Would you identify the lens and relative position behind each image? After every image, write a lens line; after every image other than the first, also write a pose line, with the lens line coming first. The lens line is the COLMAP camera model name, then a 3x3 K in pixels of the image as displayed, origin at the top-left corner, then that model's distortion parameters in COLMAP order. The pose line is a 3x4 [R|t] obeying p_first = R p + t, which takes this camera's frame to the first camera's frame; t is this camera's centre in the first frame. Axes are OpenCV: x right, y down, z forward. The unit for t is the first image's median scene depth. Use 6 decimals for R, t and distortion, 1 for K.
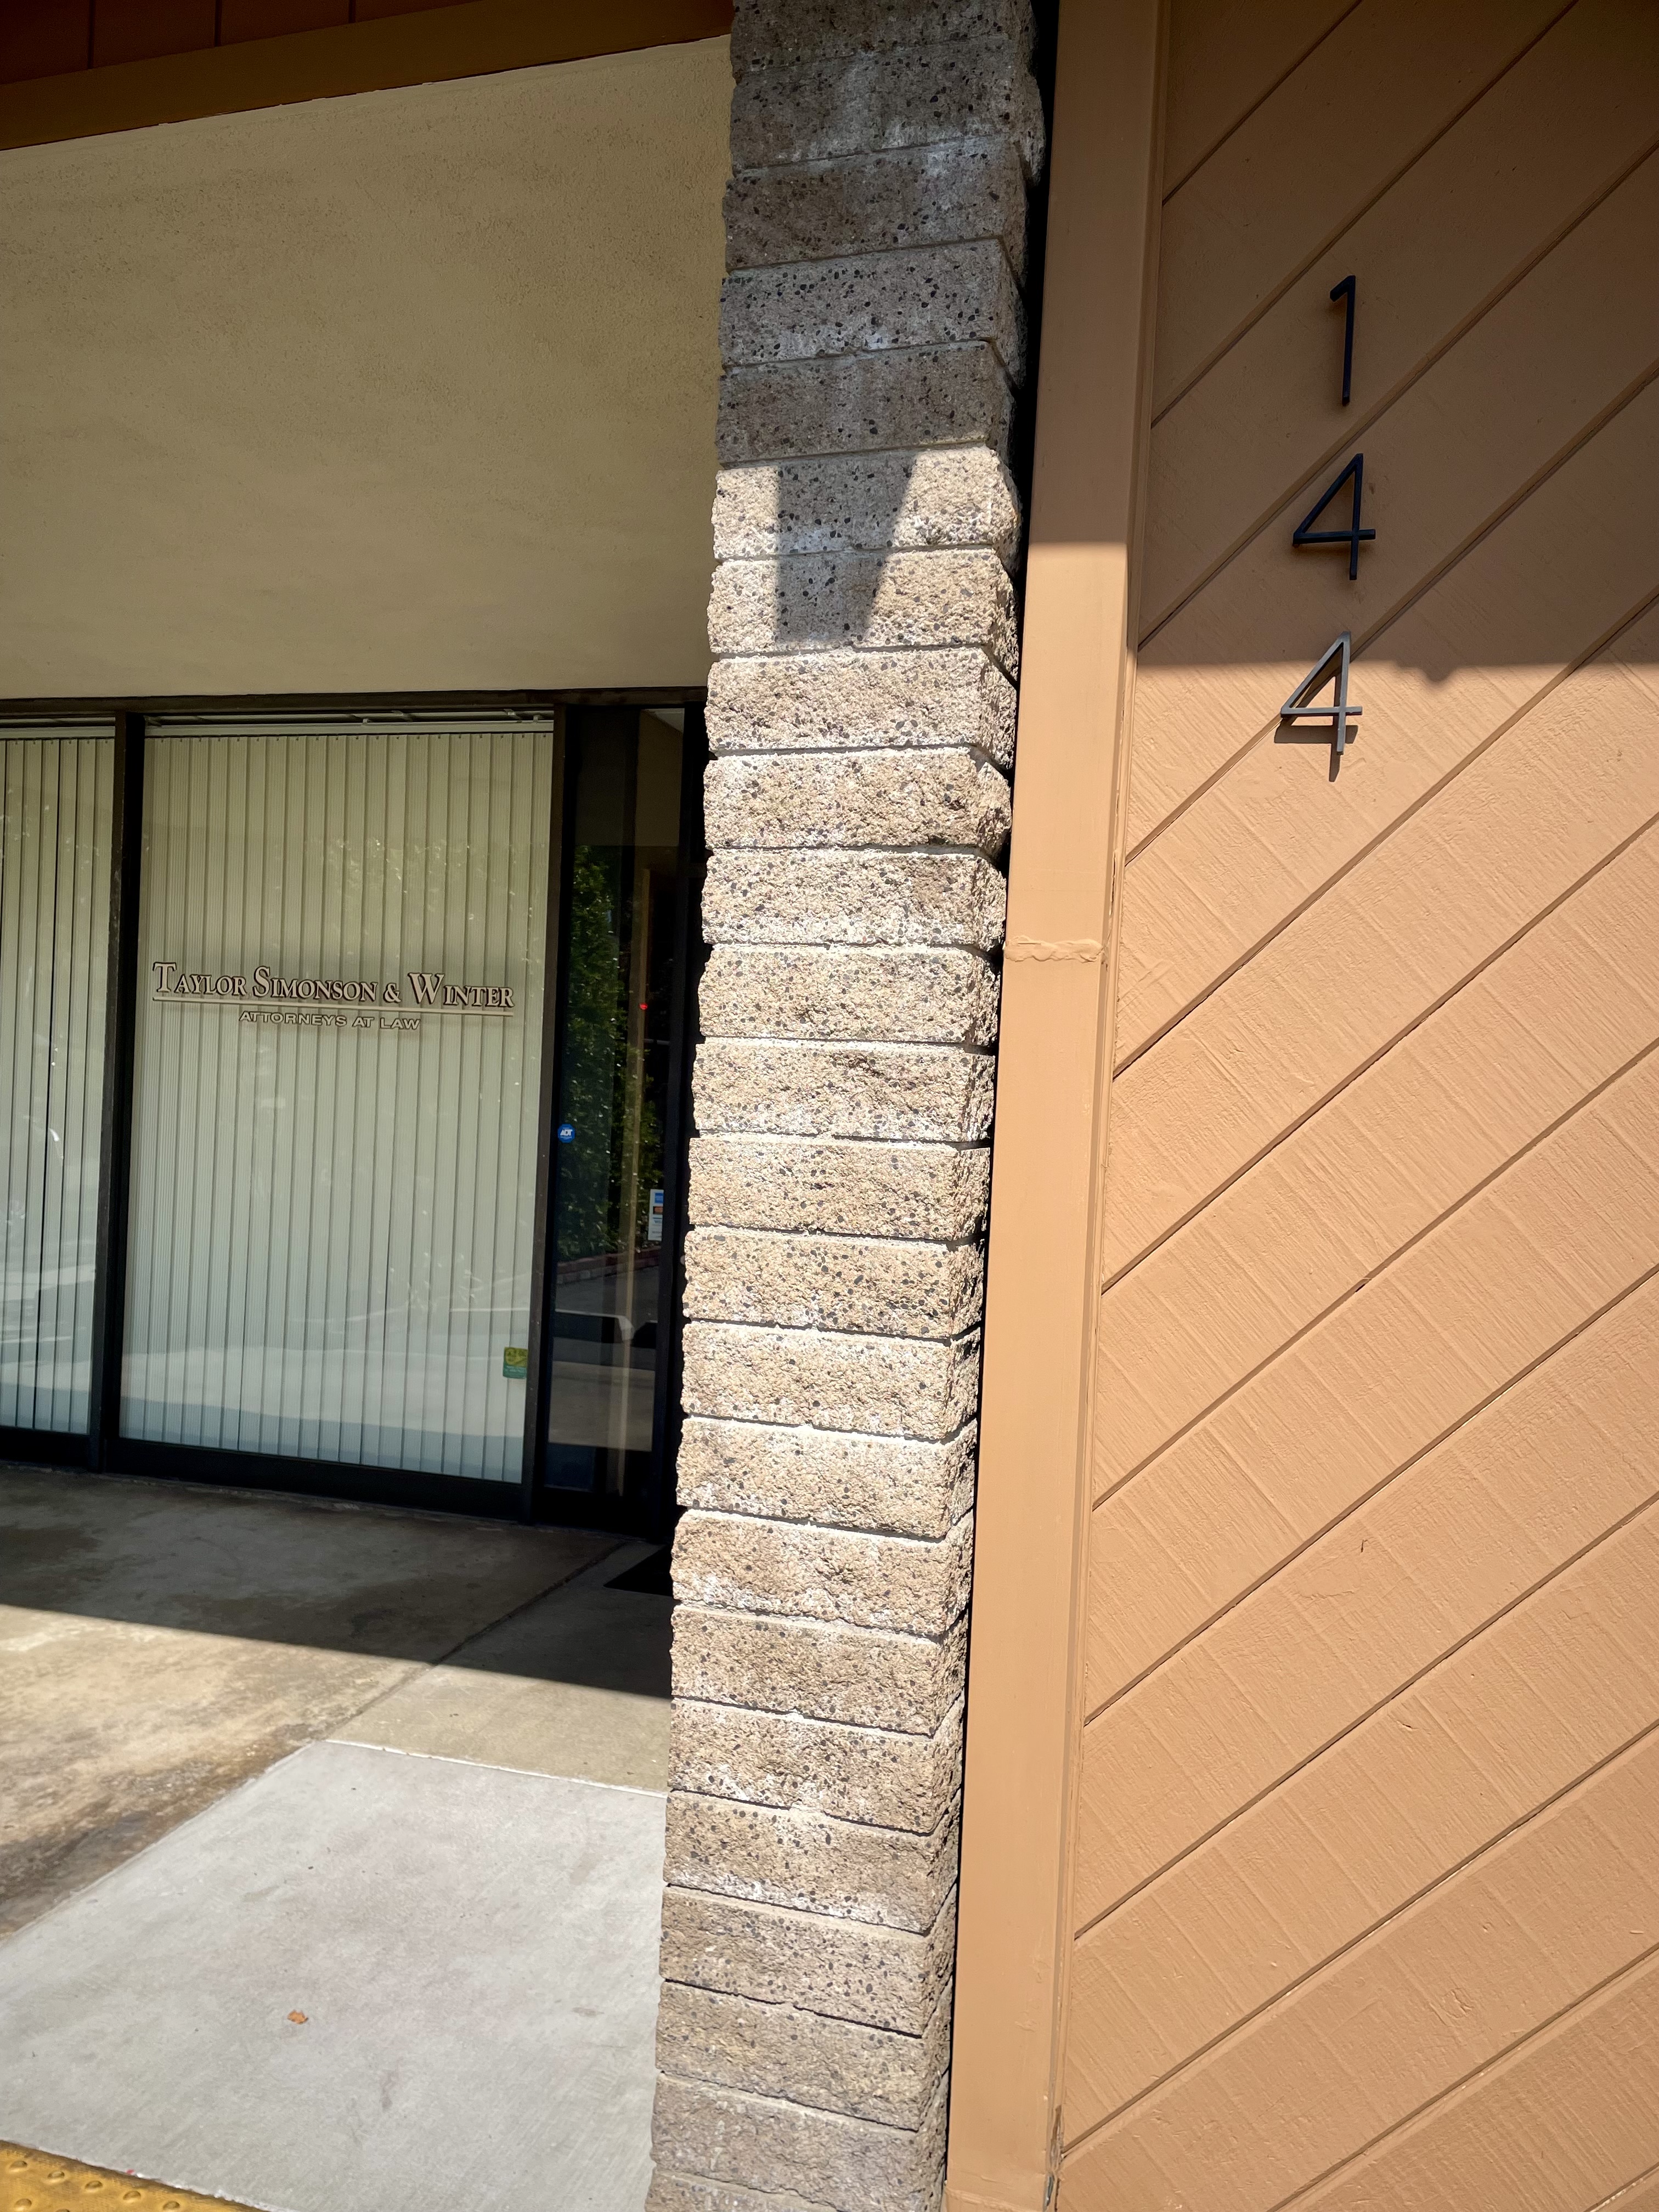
lens RADIAL K [[1972.6, 0, 899.2], [0, 1972.6, 1114.8], [0, 0, 1]] dist [0.003024, -0.011858]
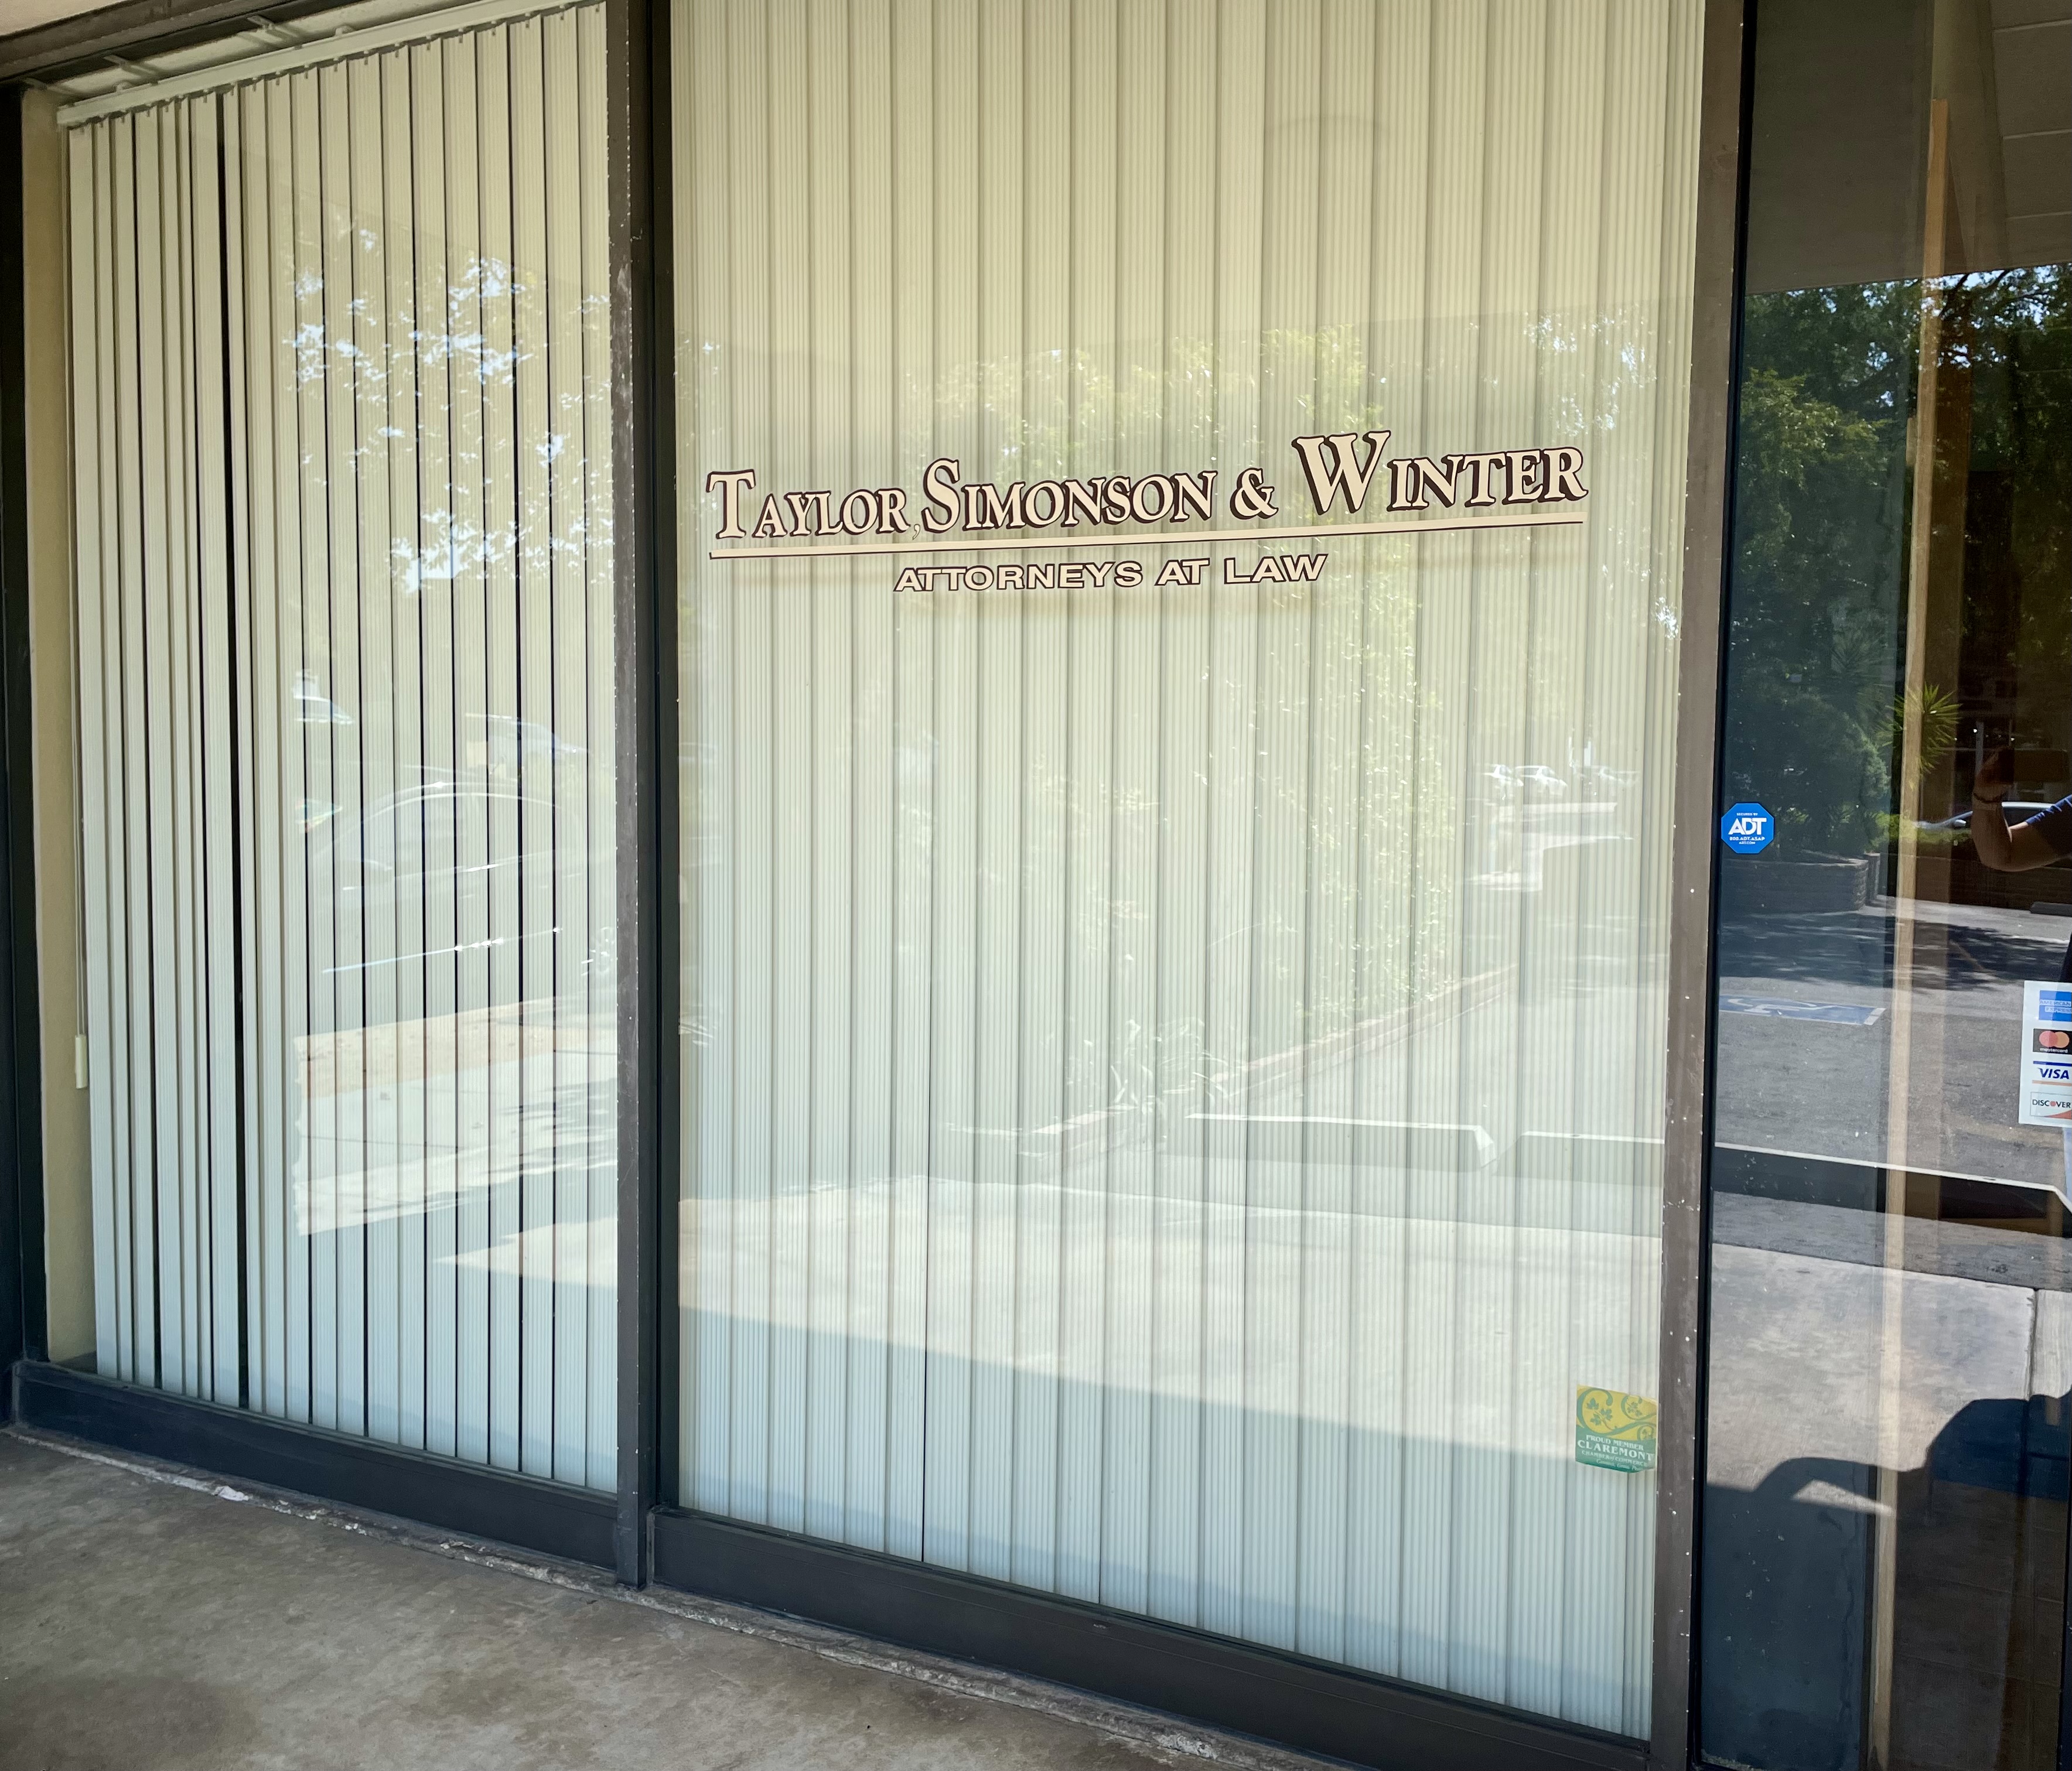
lens RADIAL K [[2143.2, 0, 1036.0], [0, 2143.2, 885.5], [0, 0, 1]] dist [0.007424, -0.017250]
pose [[0.972048, -0.022138, -0.233736, -0.193779], [0.031515, 0.998838, 0.036456, 0.001548], [0.232657, -0.042804, 0.971616, 0.540953]]
